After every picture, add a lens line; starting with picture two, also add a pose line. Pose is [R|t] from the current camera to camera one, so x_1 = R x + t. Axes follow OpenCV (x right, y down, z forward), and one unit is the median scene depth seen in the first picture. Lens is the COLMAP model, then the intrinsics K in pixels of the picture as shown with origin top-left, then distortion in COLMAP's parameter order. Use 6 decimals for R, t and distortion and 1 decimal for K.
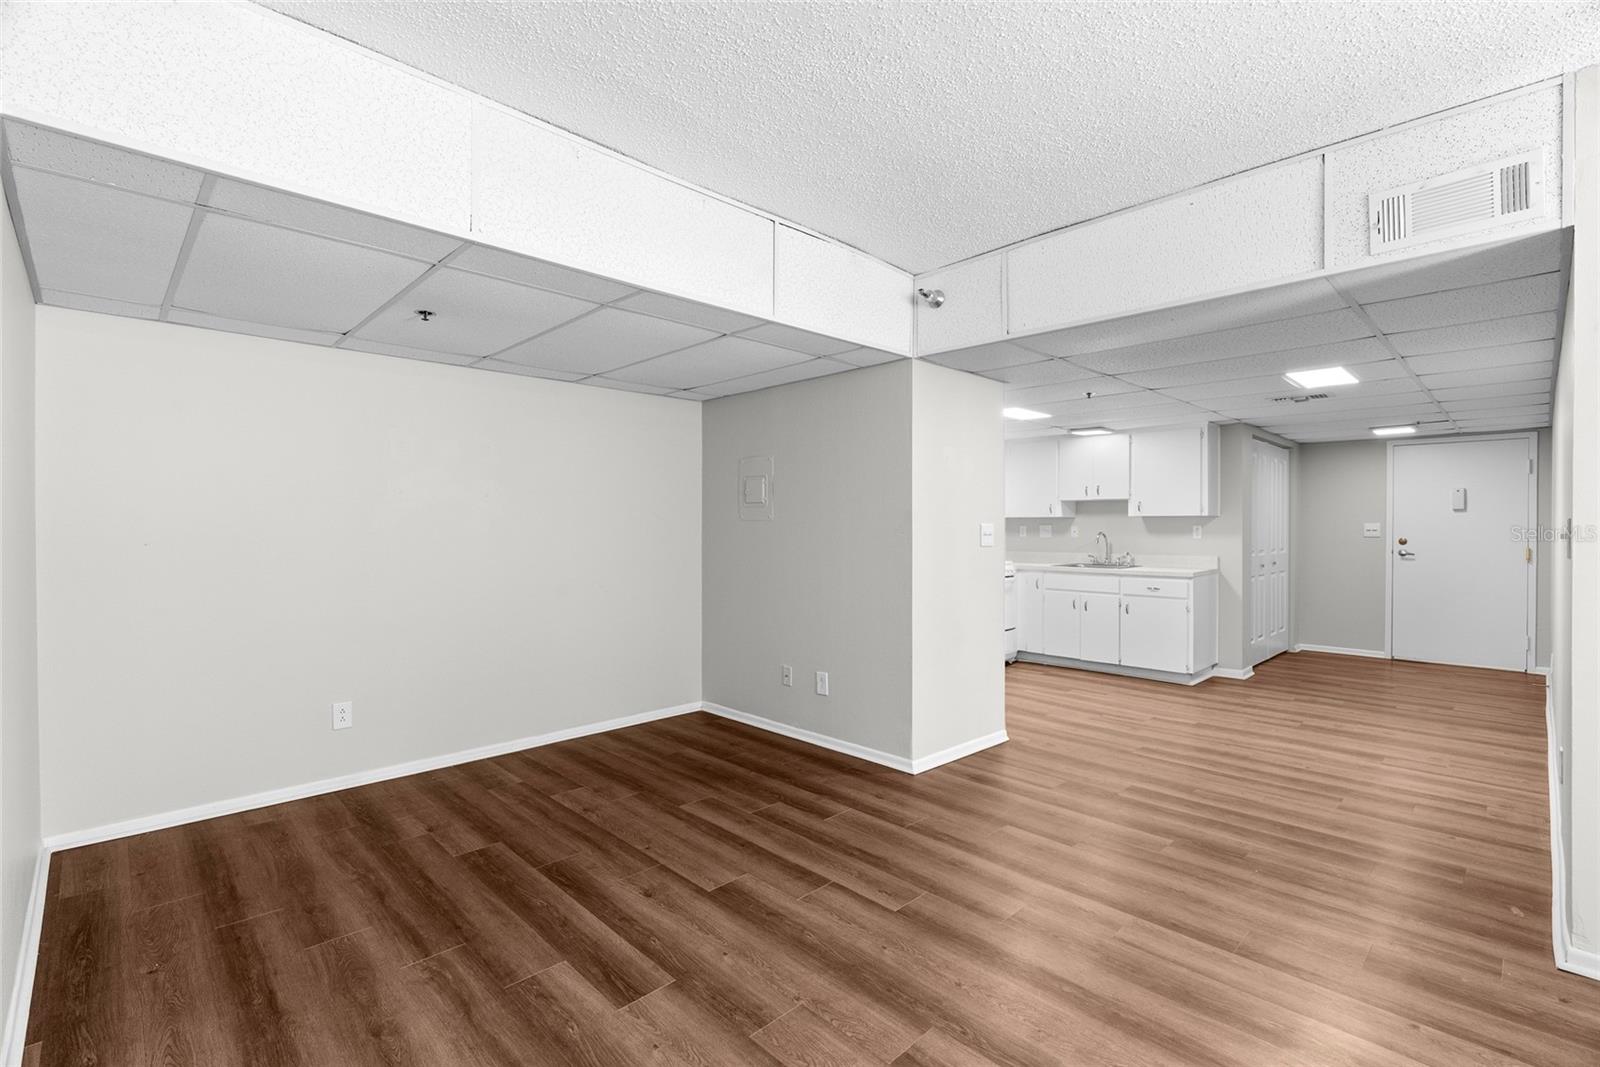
lens RADIAL K [[722.4, 0, 803.7], [0, 722.4, 530.9], [0, 0, 1]] dist [-0.004863, 0.001227]
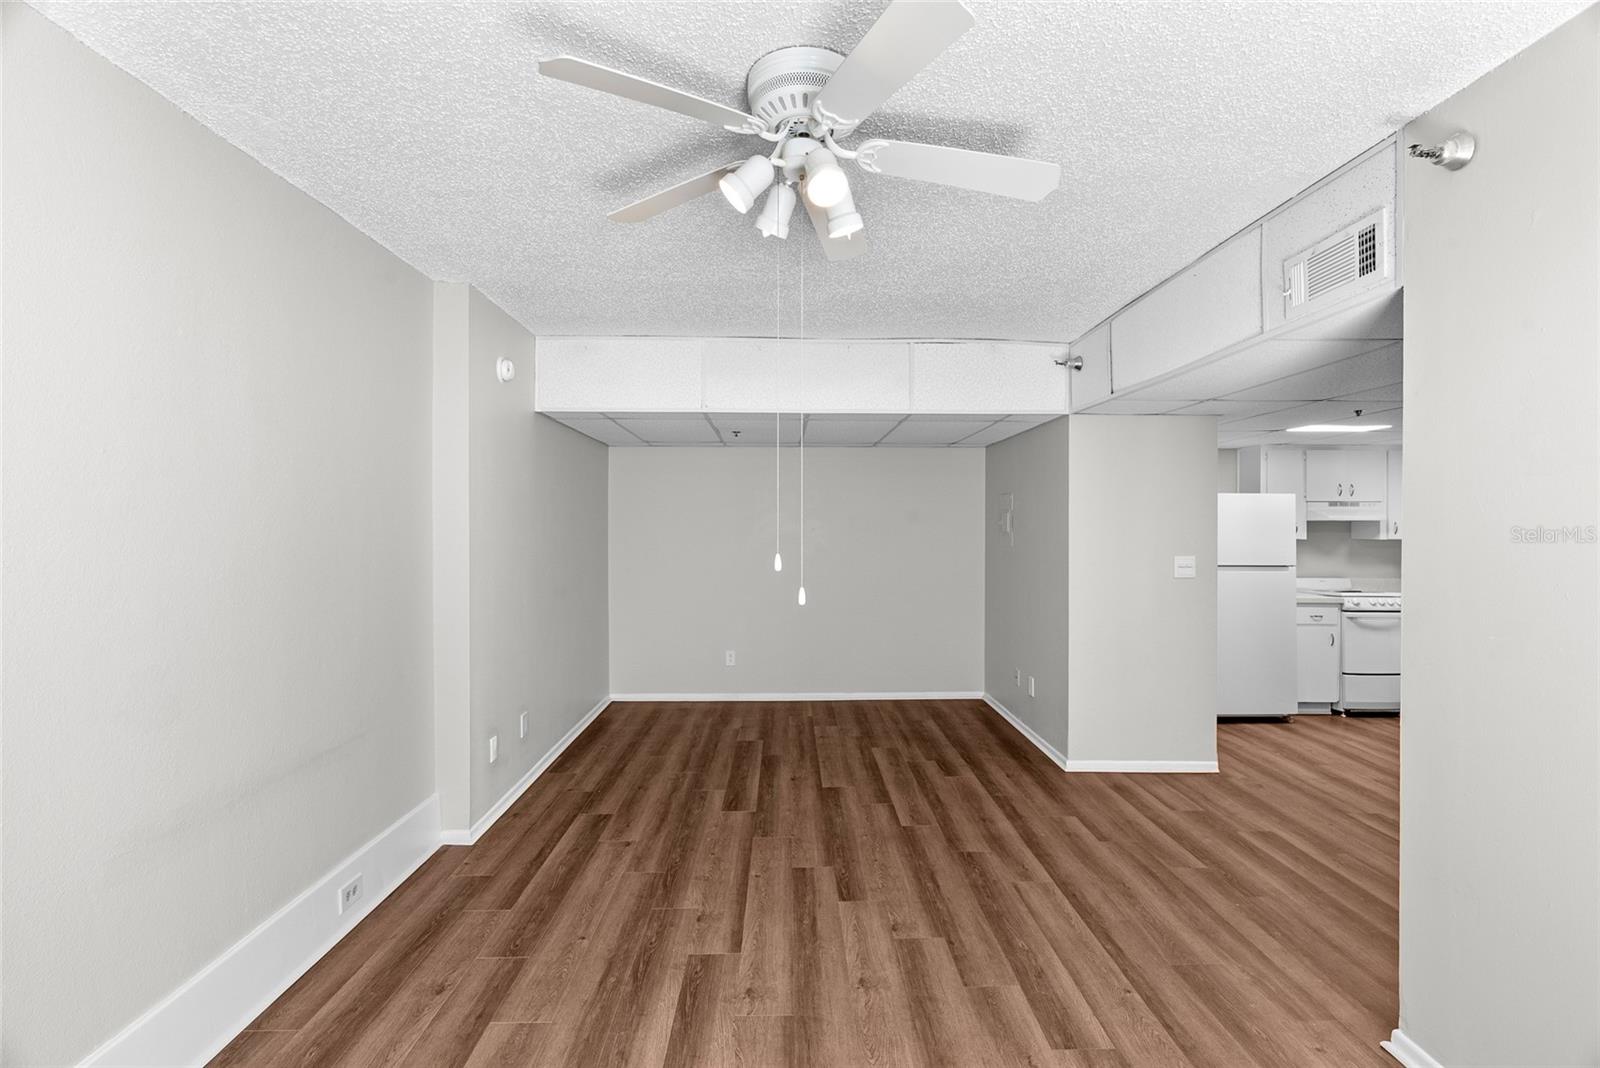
lens RADIAL K [[722.4, 0, 803.7], [0, 722.4, 531.4], [0, 0, 1]] dist [-0.004863, 0.001227]
pose [[0.732653, 0.005366, -0.680581, 0.743057], [-0.004707, 0.999985, 0.002818, -0.061253], [0.680586, 0.001139, 0.732667, -0.170022]]
